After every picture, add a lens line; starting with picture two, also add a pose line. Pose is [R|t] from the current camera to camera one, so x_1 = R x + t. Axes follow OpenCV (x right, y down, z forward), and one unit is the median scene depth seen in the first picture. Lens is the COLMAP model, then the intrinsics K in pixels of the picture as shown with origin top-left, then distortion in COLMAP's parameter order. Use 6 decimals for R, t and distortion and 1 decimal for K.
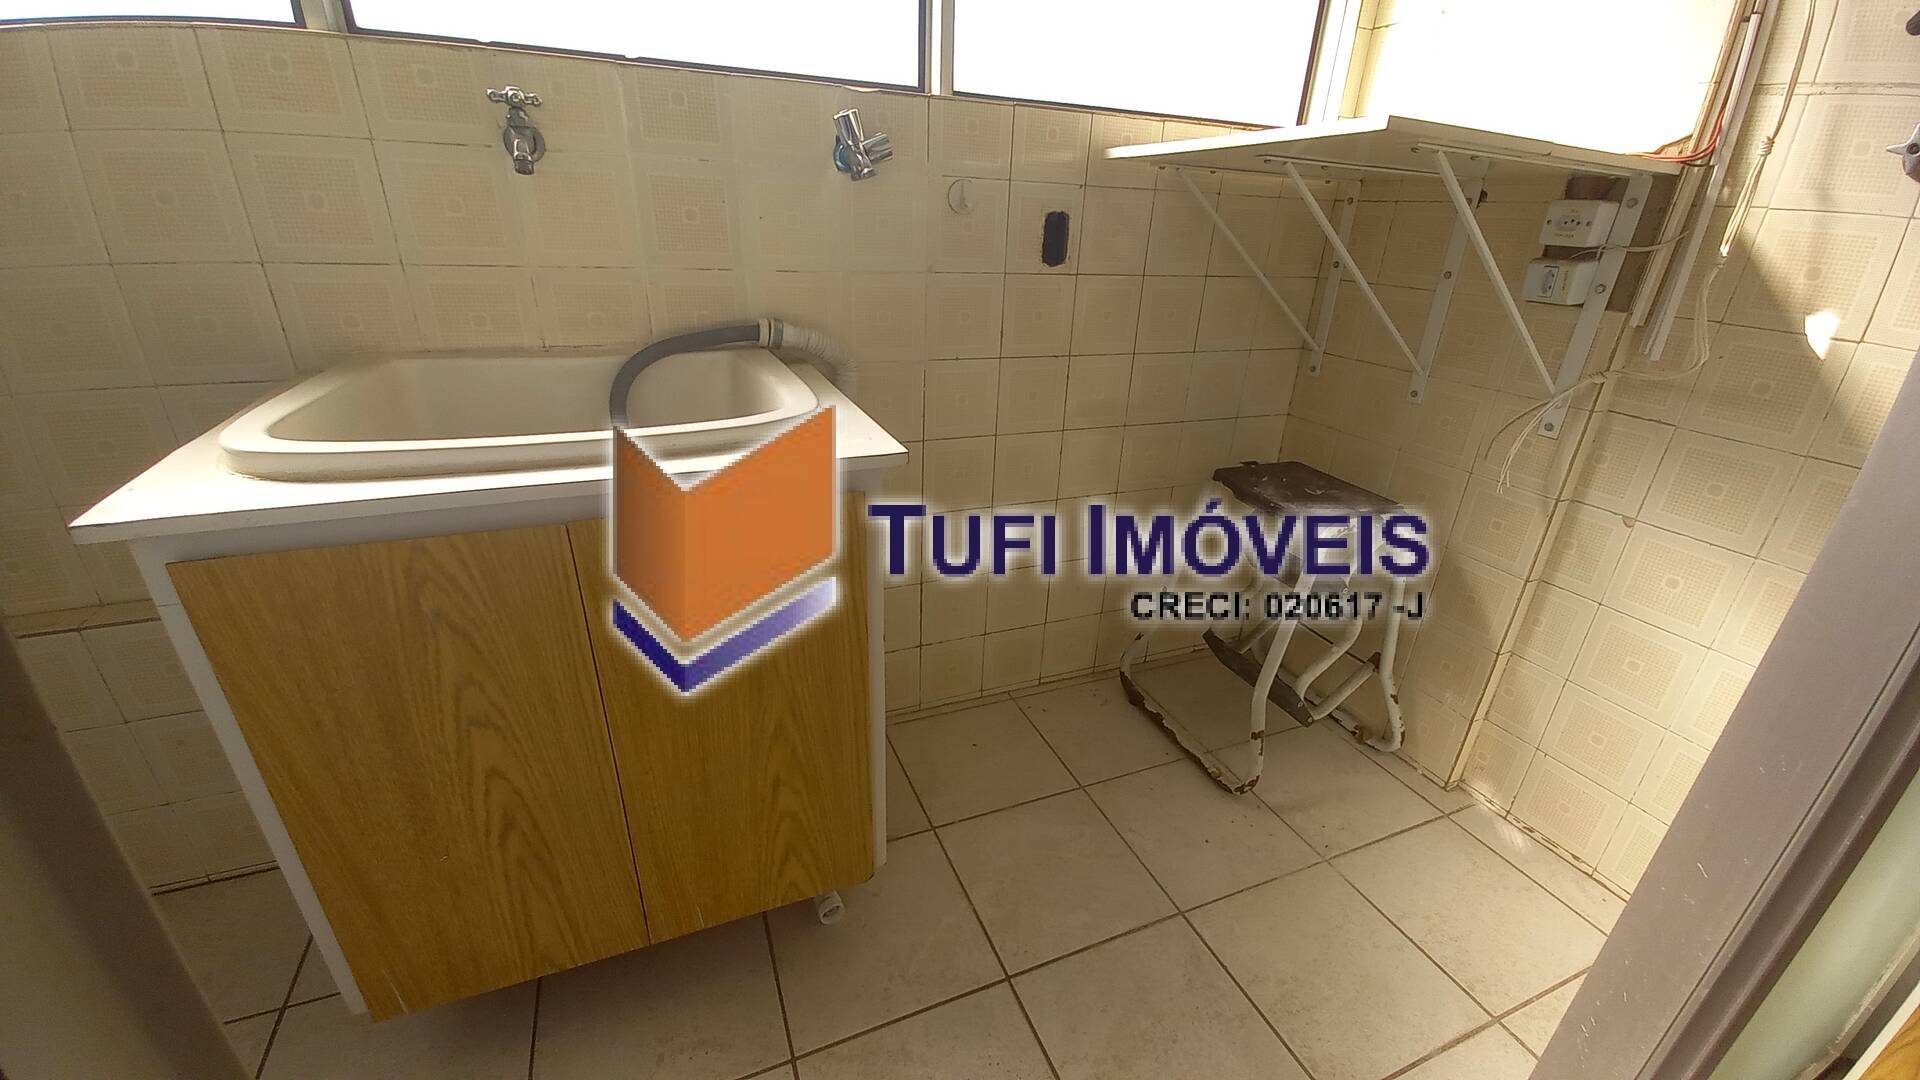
lens RADIAL K [[751.6, 0, 963.5], [0, 751.6, 549.7], [0, 0, 1]] dist [0.011363, -0.017445]
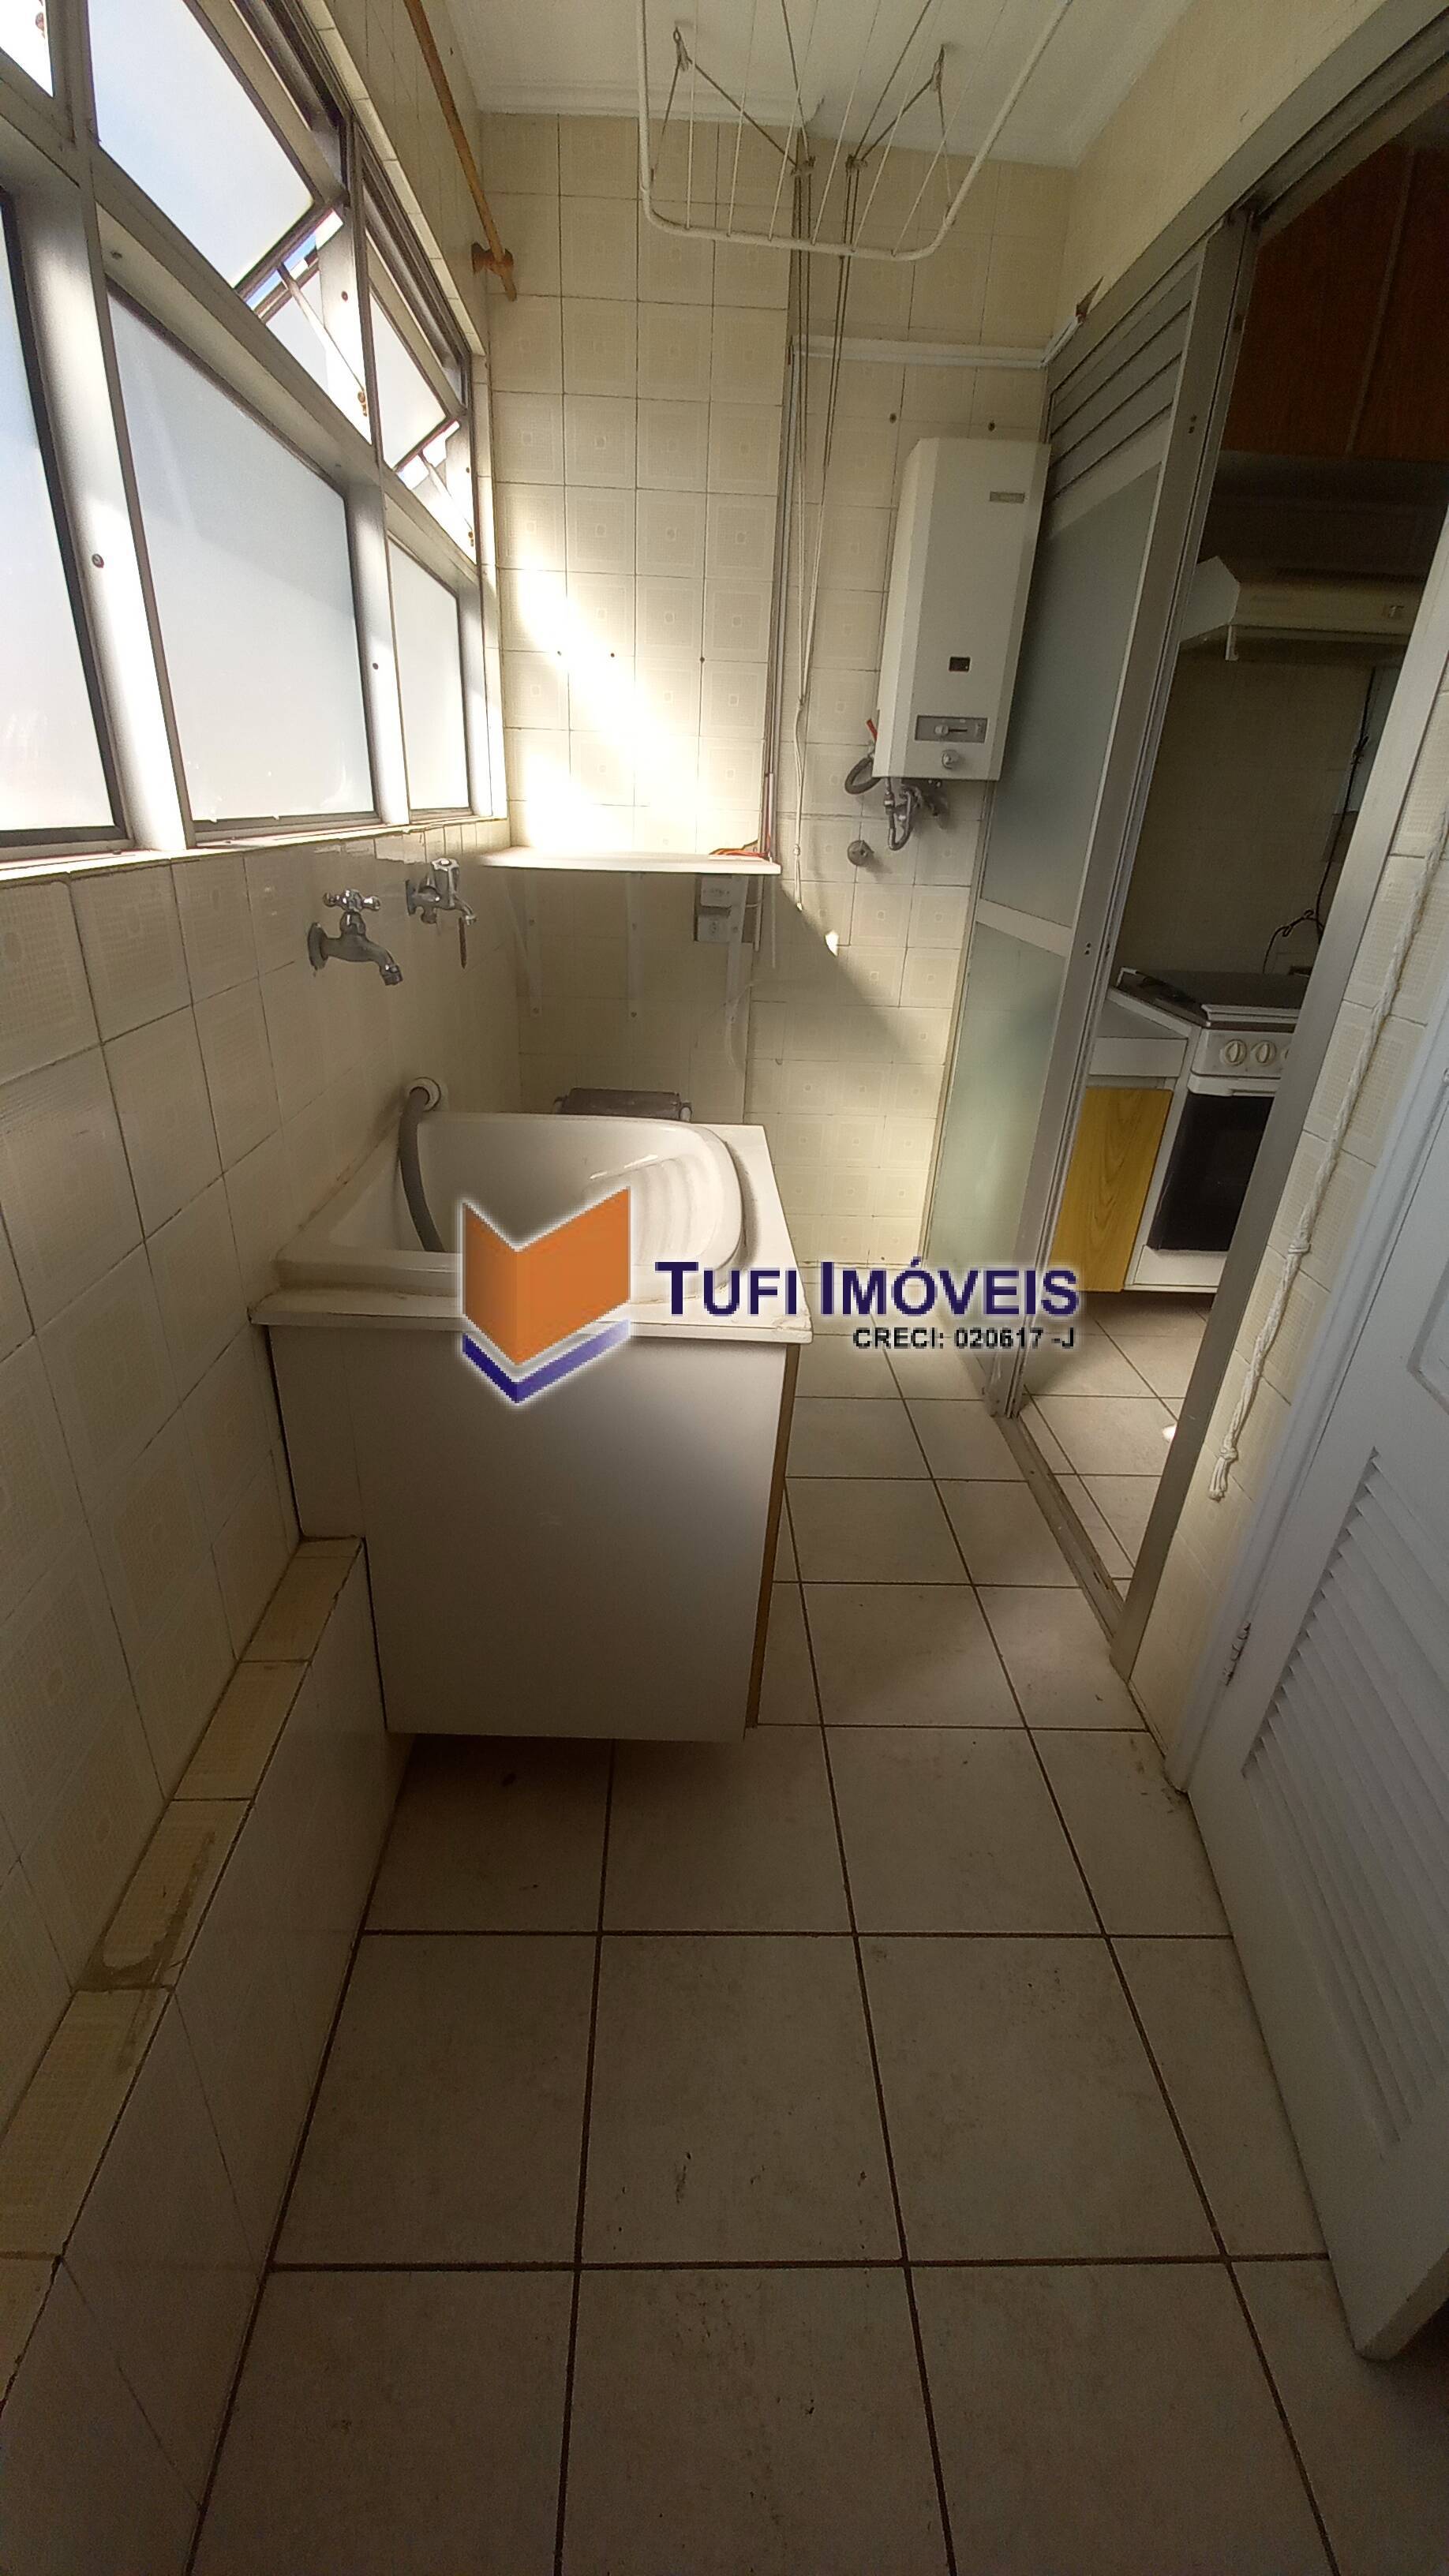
lens RADIAL K [[1008.4, 0, 724.5], [0, 1008.4, 1288.0], [0, 0, 1]] dist [0.011363, -0.017445]
pose [[0.356436, -0.428915, 0.830052, -1.590881], [0.351245, 0.884747, 0.306348, -0.406103], [-0.865783, 0.182358, 0.466010, 0.153650]]
